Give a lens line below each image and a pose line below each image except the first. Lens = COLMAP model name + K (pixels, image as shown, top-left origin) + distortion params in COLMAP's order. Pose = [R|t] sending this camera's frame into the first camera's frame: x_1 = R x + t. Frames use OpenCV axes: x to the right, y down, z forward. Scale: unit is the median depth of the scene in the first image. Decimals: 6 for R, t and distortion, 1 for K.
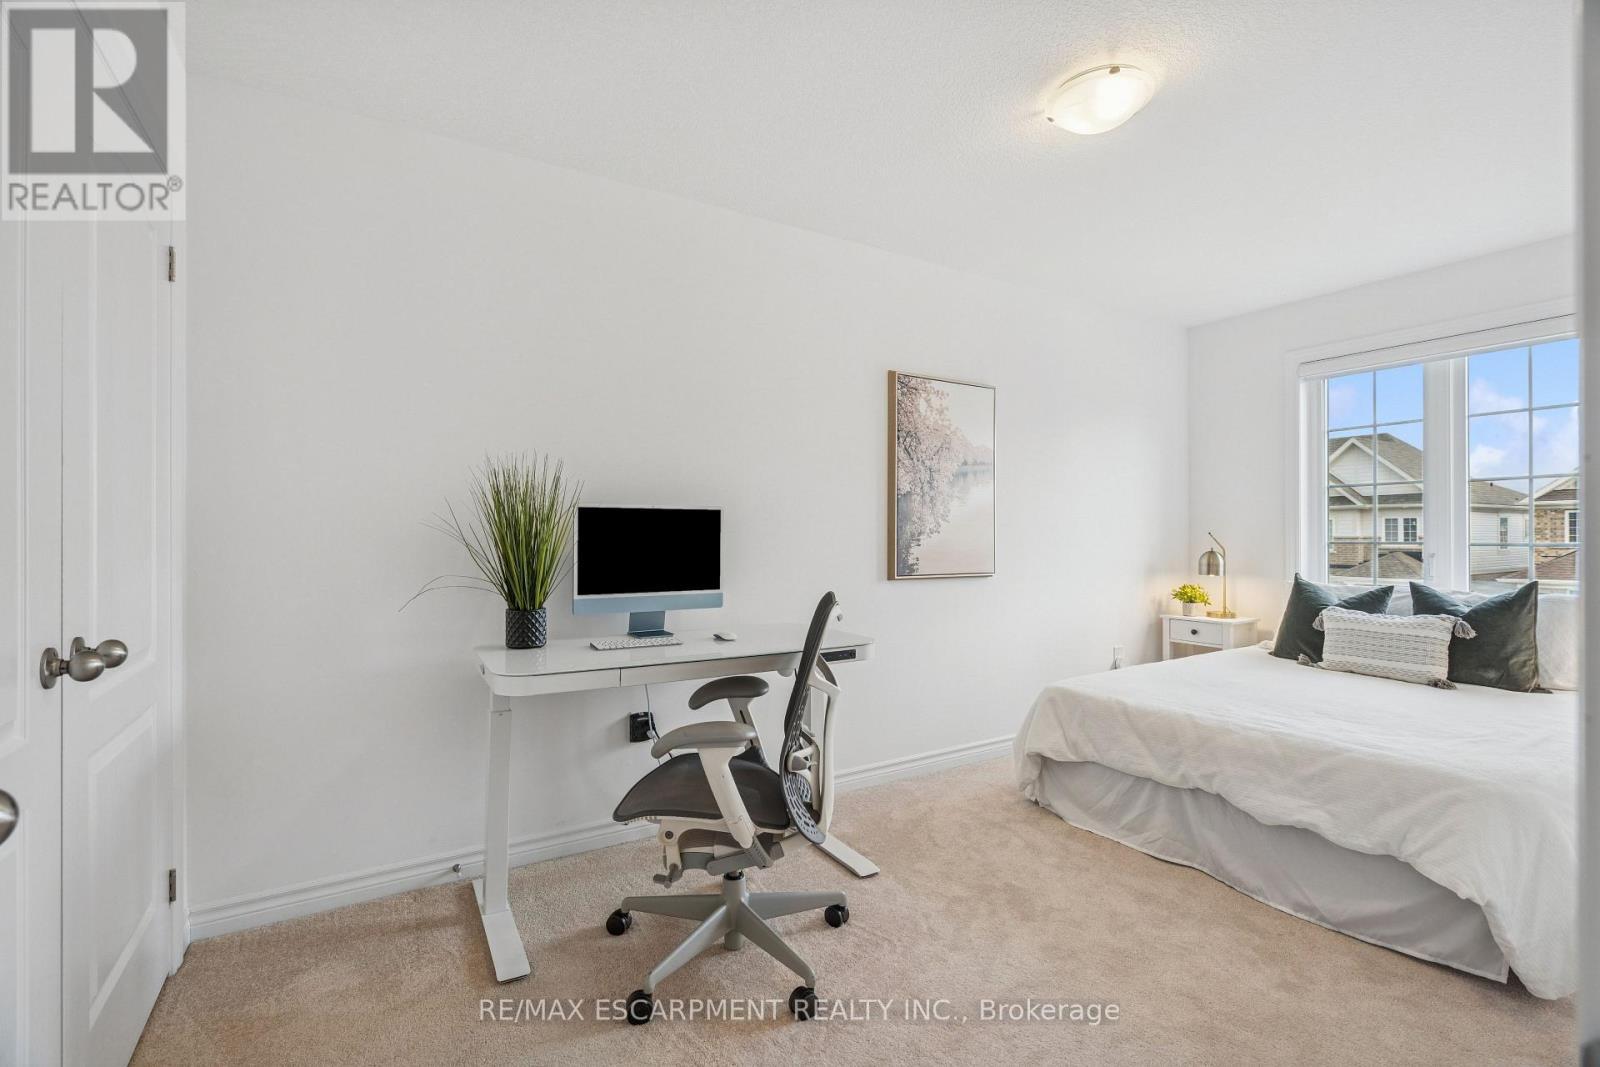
lens RADIAL K [[724.8, 0, 790.7], [0, 724.8, 553.1], [0, 0, 1]] dist [-0.003595, 0.000563]
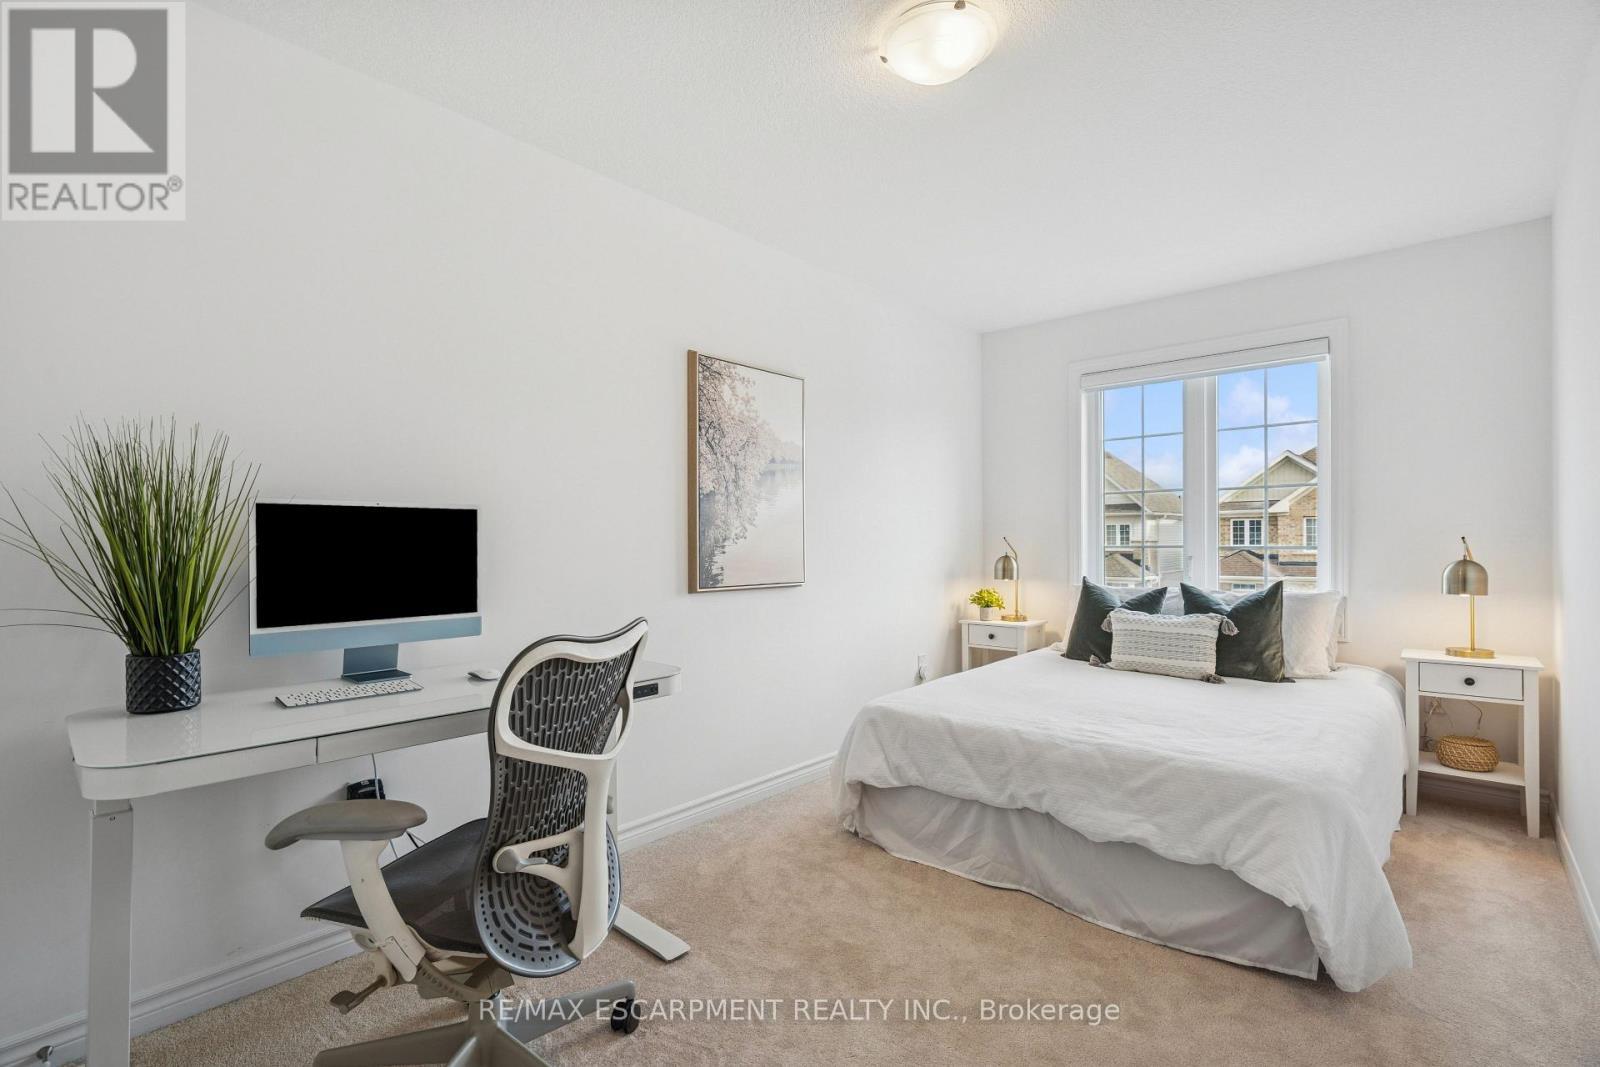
lens RADIAL K [[724.8, 0, 790.7], [0, 724.8, 553.1], [0, 0, 1]] dist [-0.003595, 0.000563]
pose [[0.954854, -0.008866, 0.296943, -0.007157], [0.011402, 0.999912, -0.006809, -0.003797], [-0.296857, 0.009888, 0.954871, 0.162014]]
